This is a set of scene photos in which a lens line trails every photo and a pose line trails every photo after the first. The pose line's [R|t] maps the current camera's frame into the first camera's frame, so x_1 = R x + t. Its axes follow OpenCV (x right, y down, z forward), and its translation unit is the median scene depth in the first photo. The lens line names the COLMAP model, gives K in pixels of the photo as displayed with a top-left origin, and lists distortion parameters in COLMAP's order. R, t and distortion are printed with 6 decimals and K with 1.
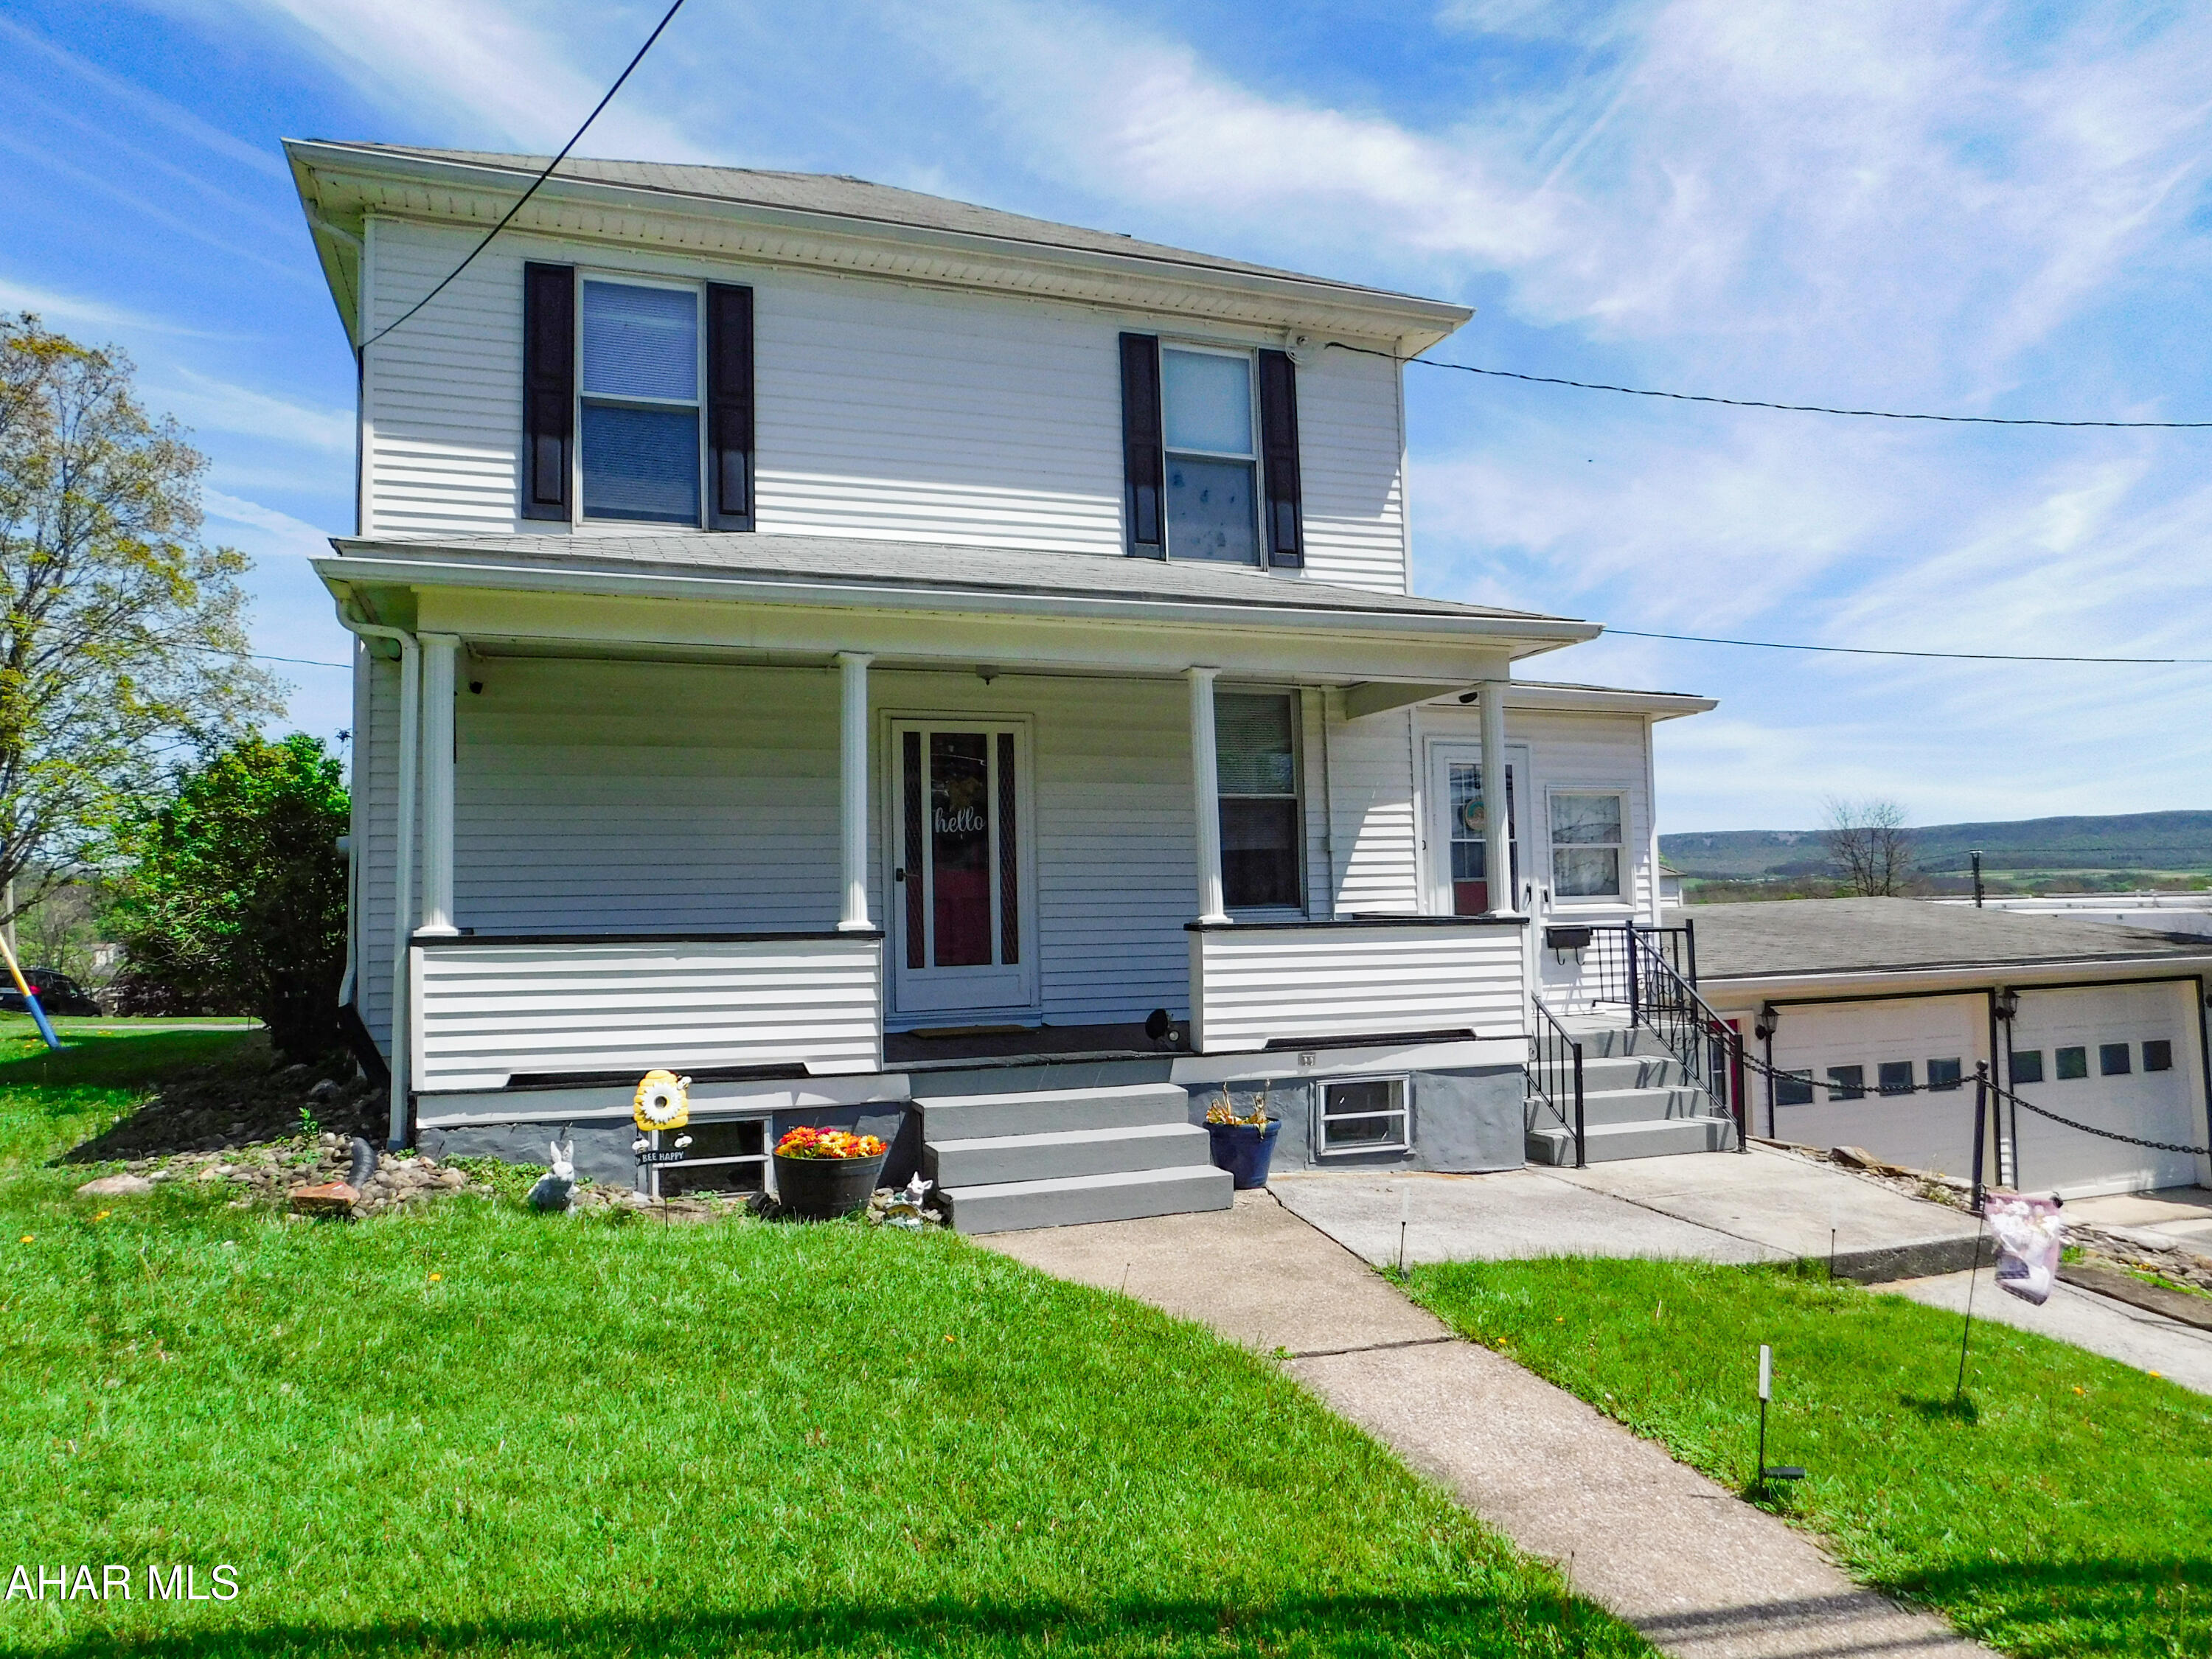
lens RADIAL K [[1447.4, 0, 1105.5], [0, 1447.4, 855.9], [0, 0, 1]] dist [-0.093841, 0.076644]
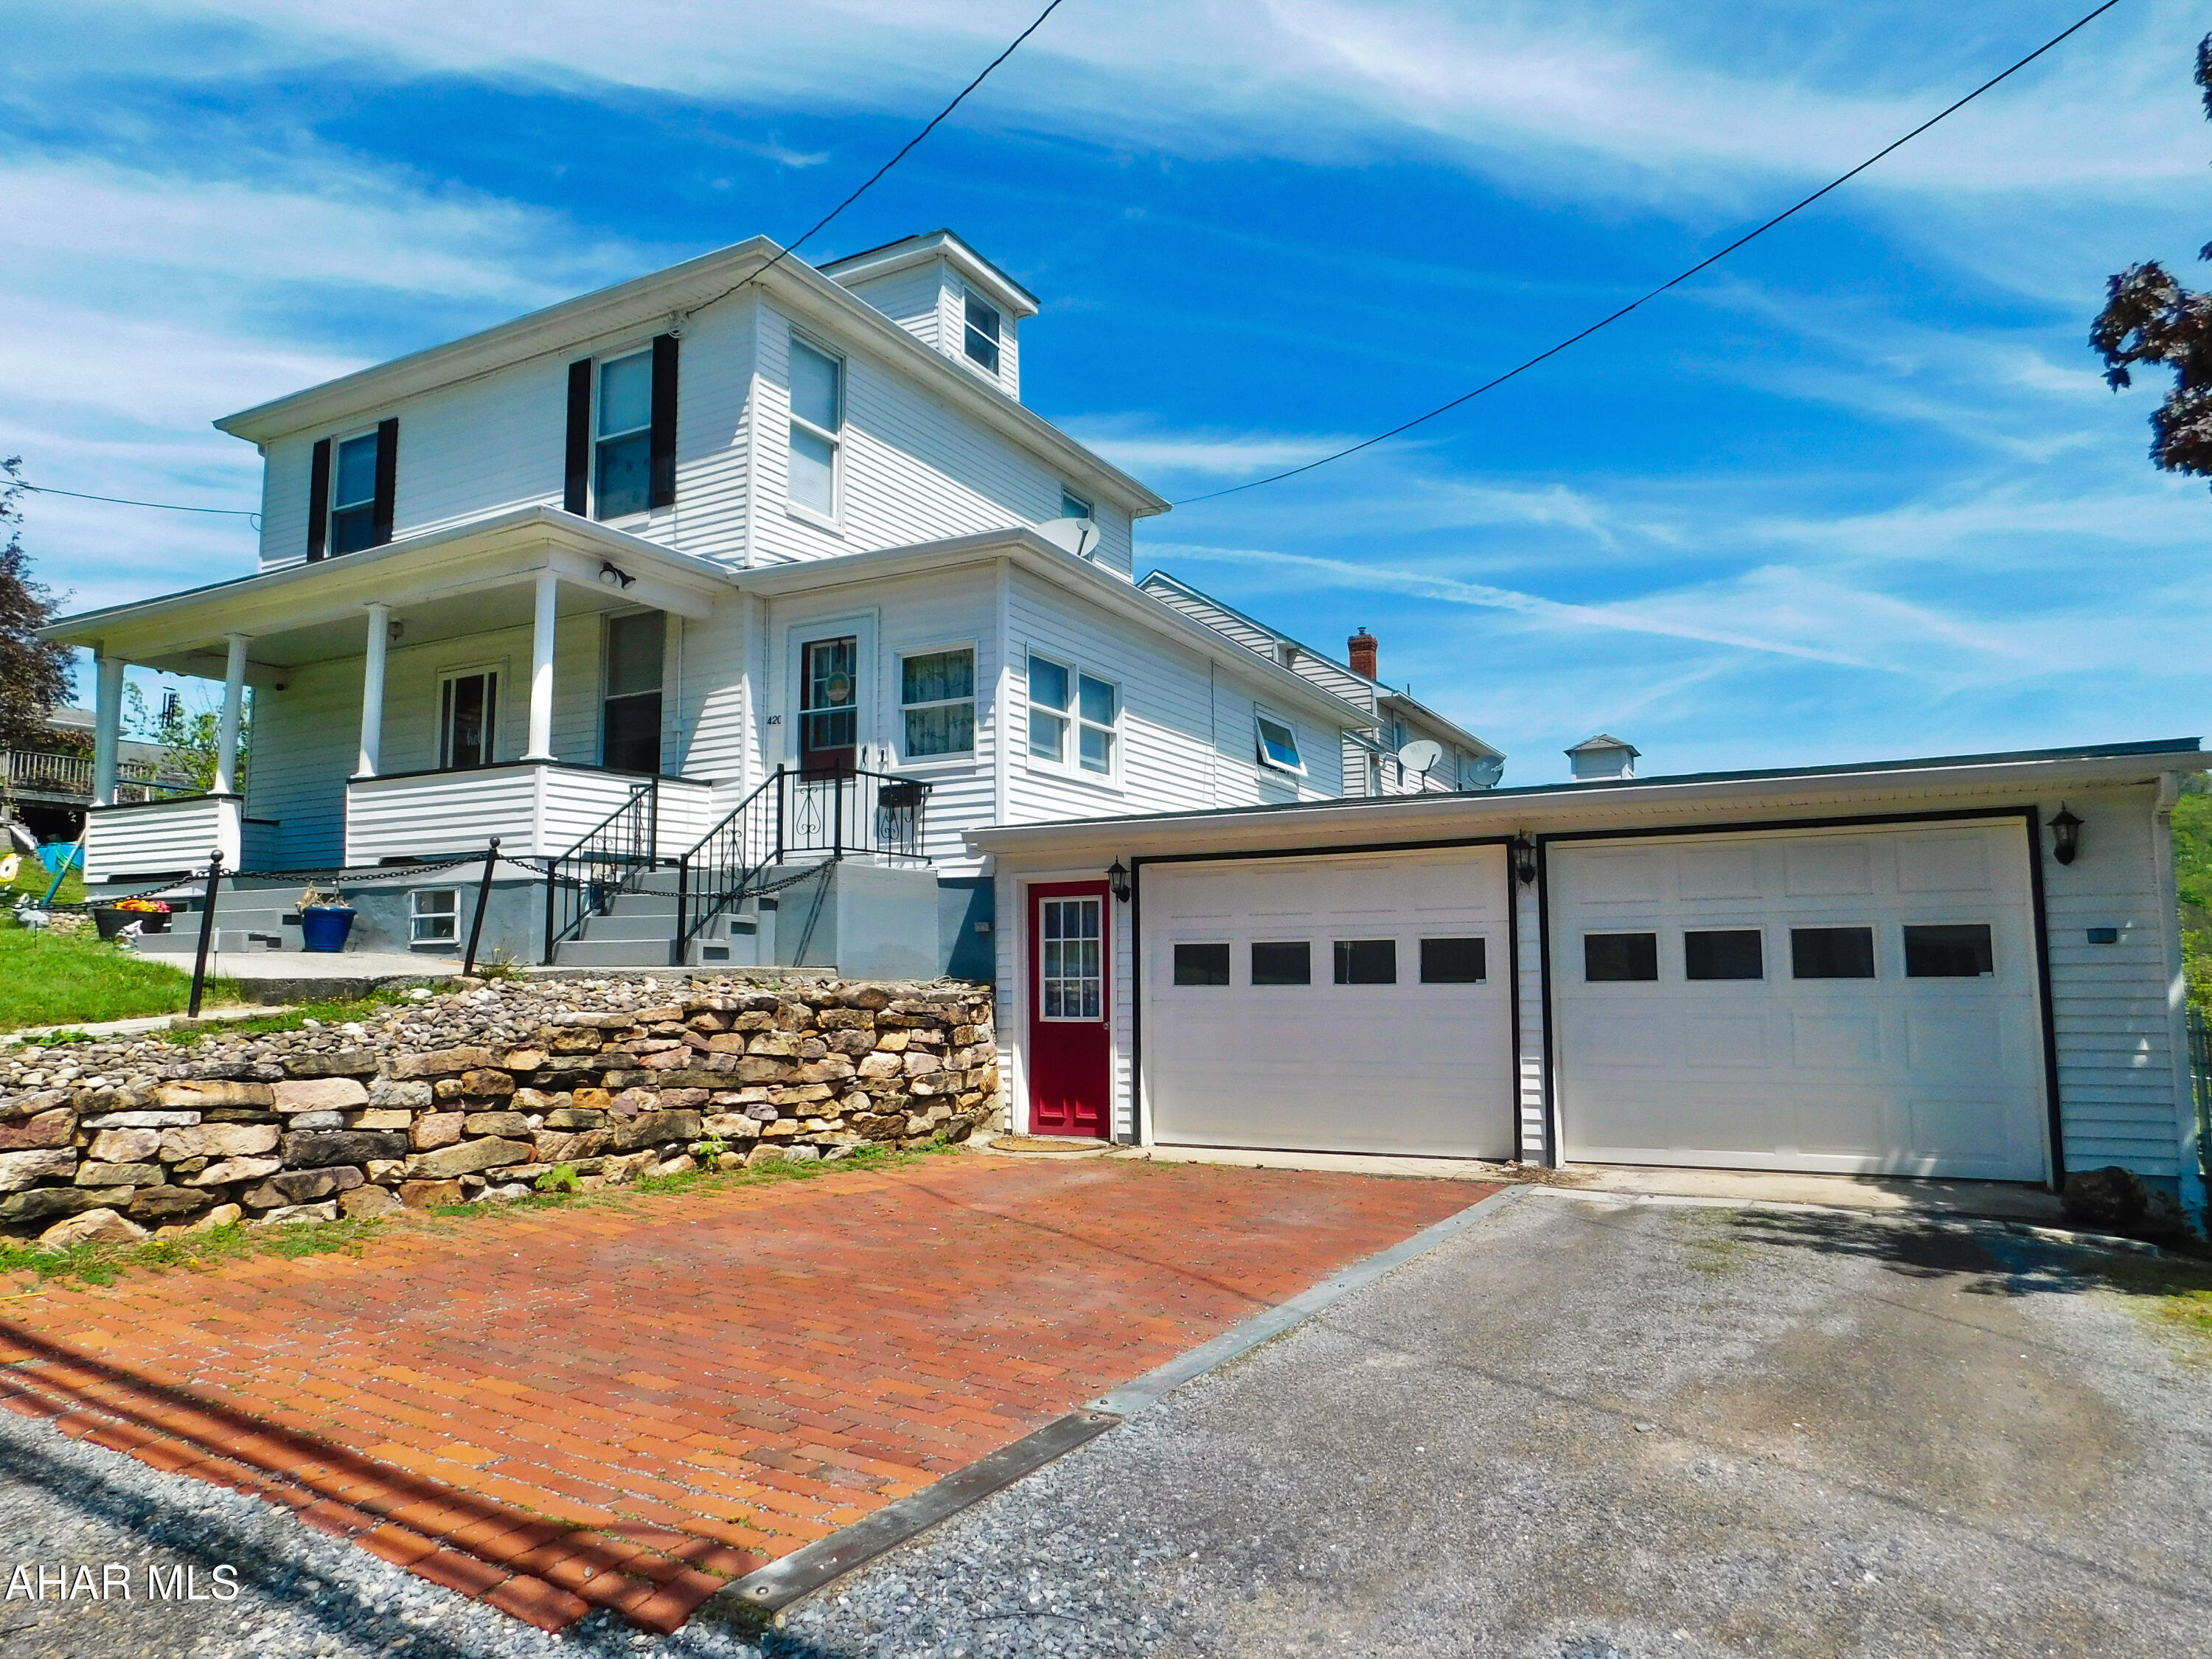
lens RADIAL K [[1478.6, 0, 1106.0], [0, 1478.6, 829.5], [0, 0, 1]] dist [-0.035854, 0.001622]
pose [[0.664420, -0.064409, -0.744578, 1.411256], [0.024720, 0.997628, -0.064239, 0.179104], [0.746950, 0.024275, 0.664437, 0.497128]]
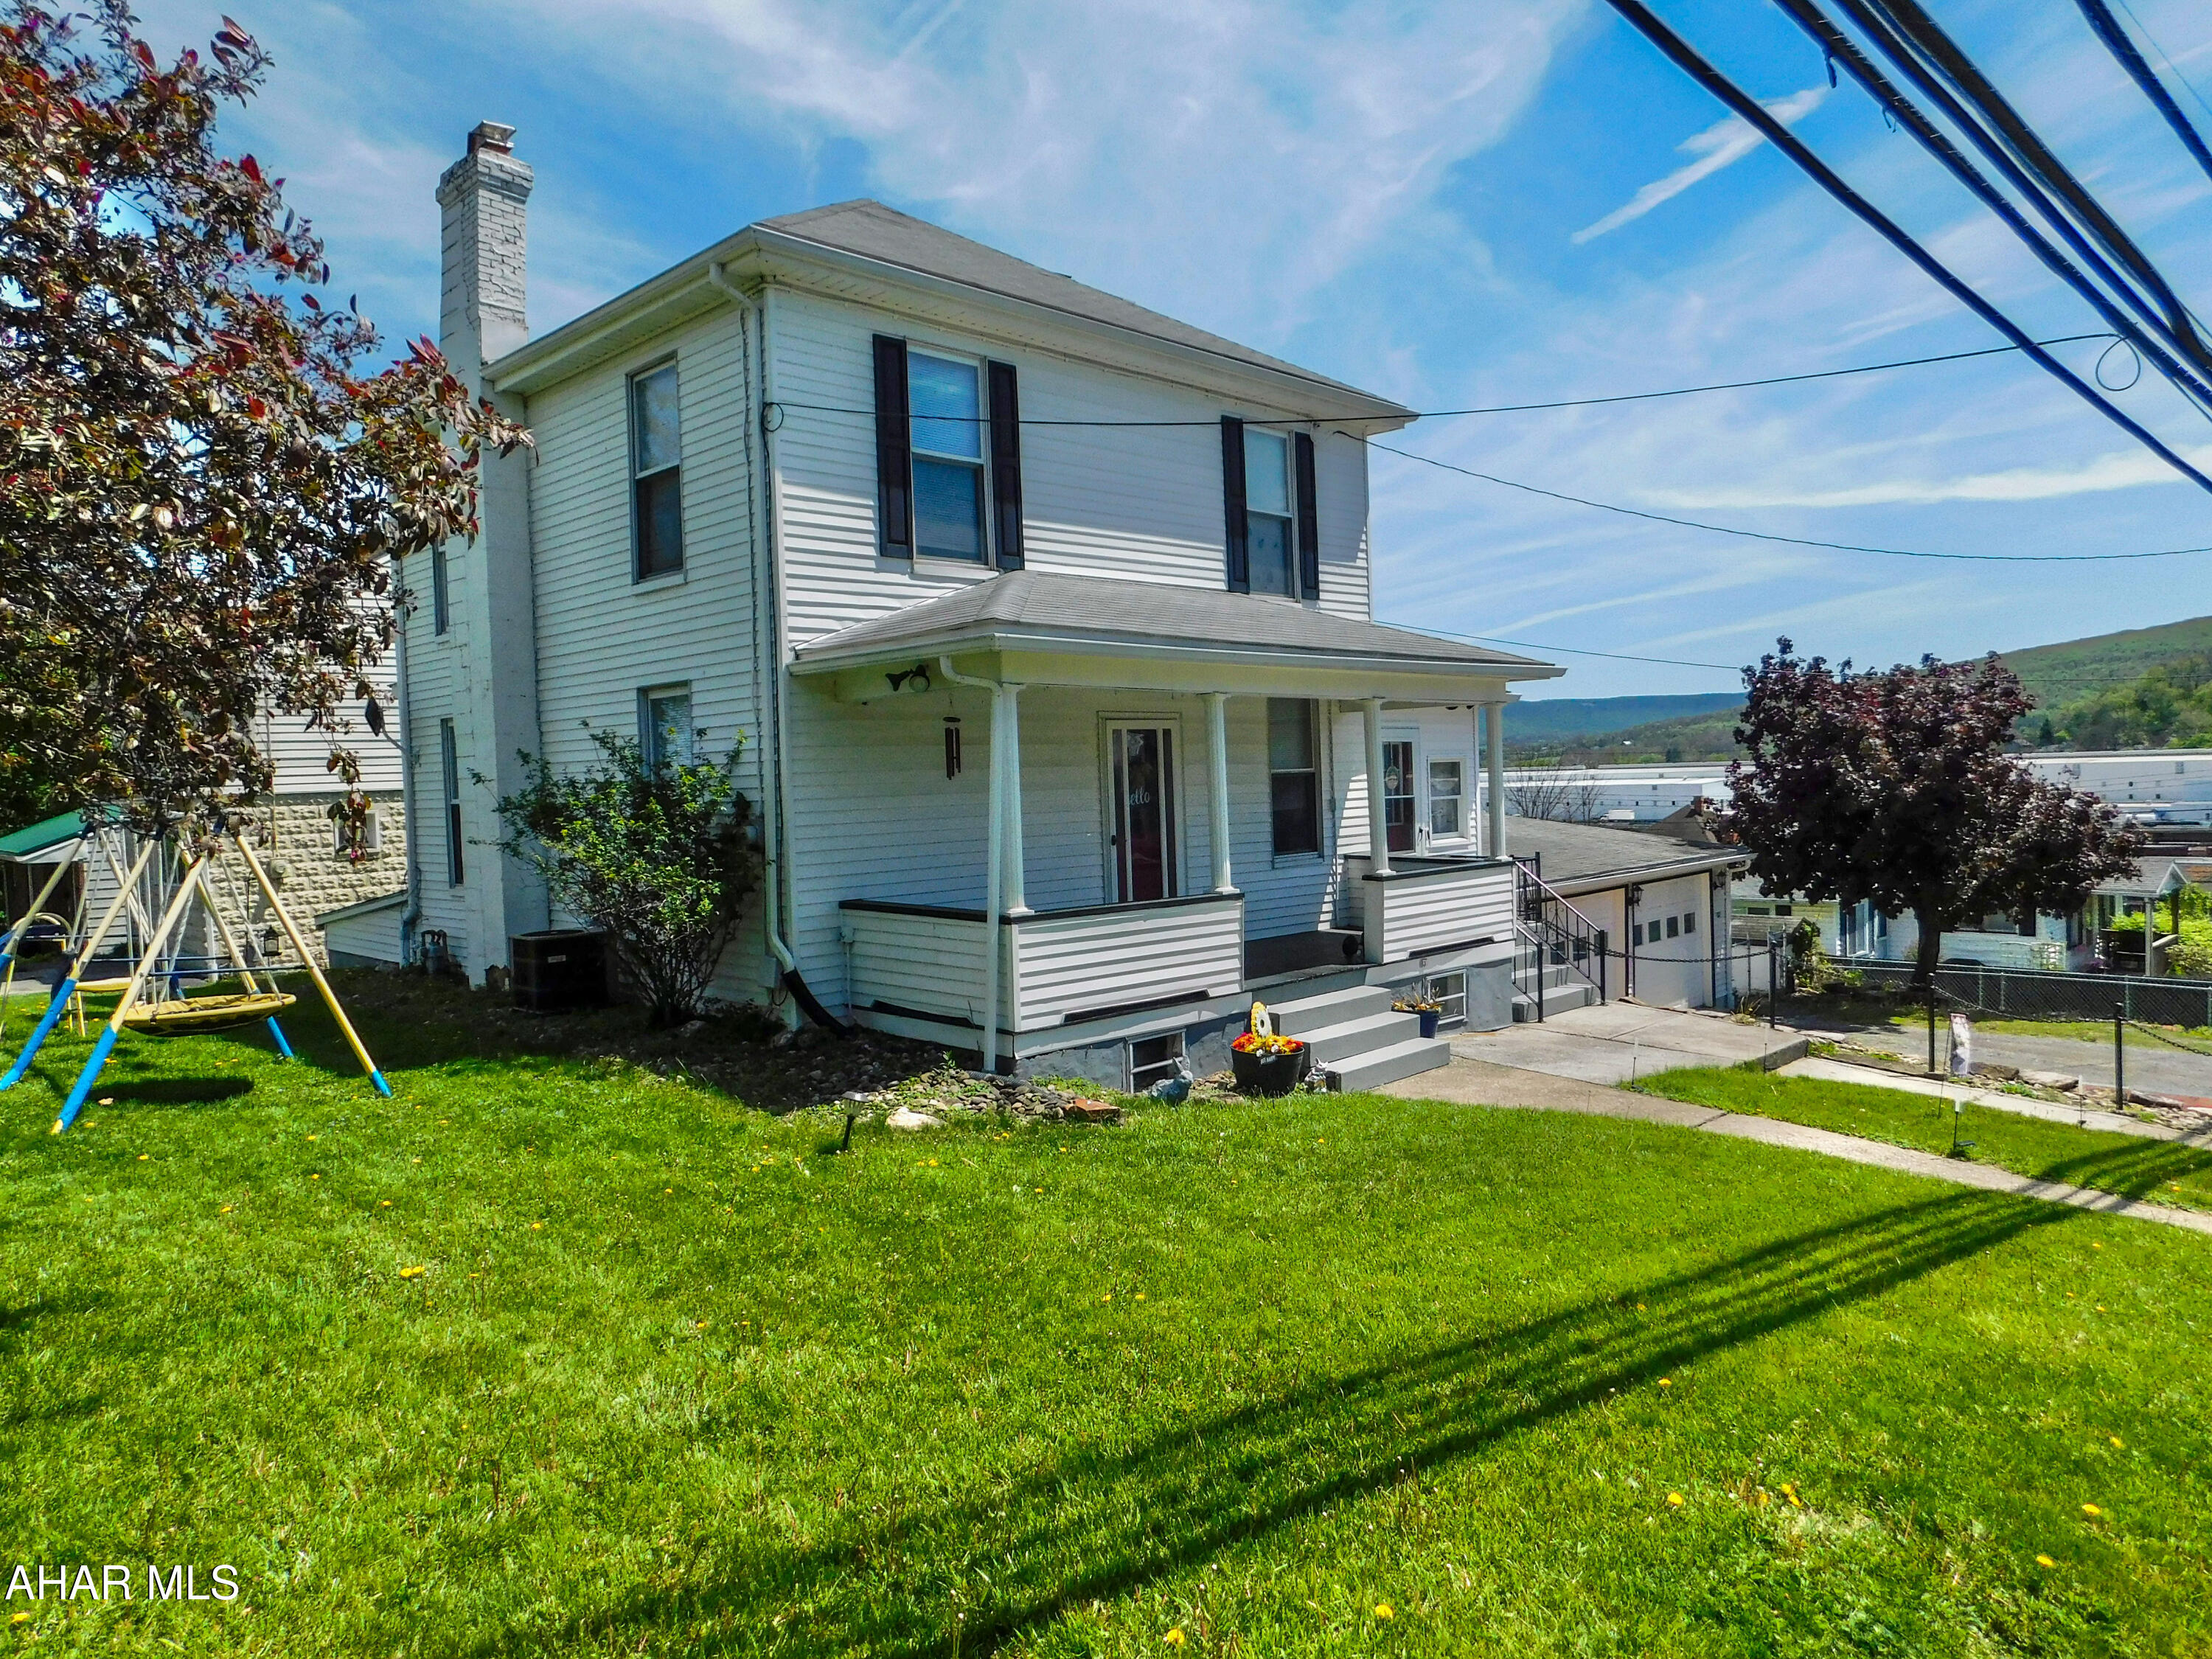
lens RADIAL K [[1447.4, 0, 1105.5], [0, 1447.4, 855.9], [0, 0, 1]] dist [-0.093841, 0.076644]
pose [[0.907199, -0.029843, 0.419643, -0.678530], [-0.005620, 0.996532, 0.083018, -0.078963], [-0.420665, -0.077672, 0.903885, -0.171973]]
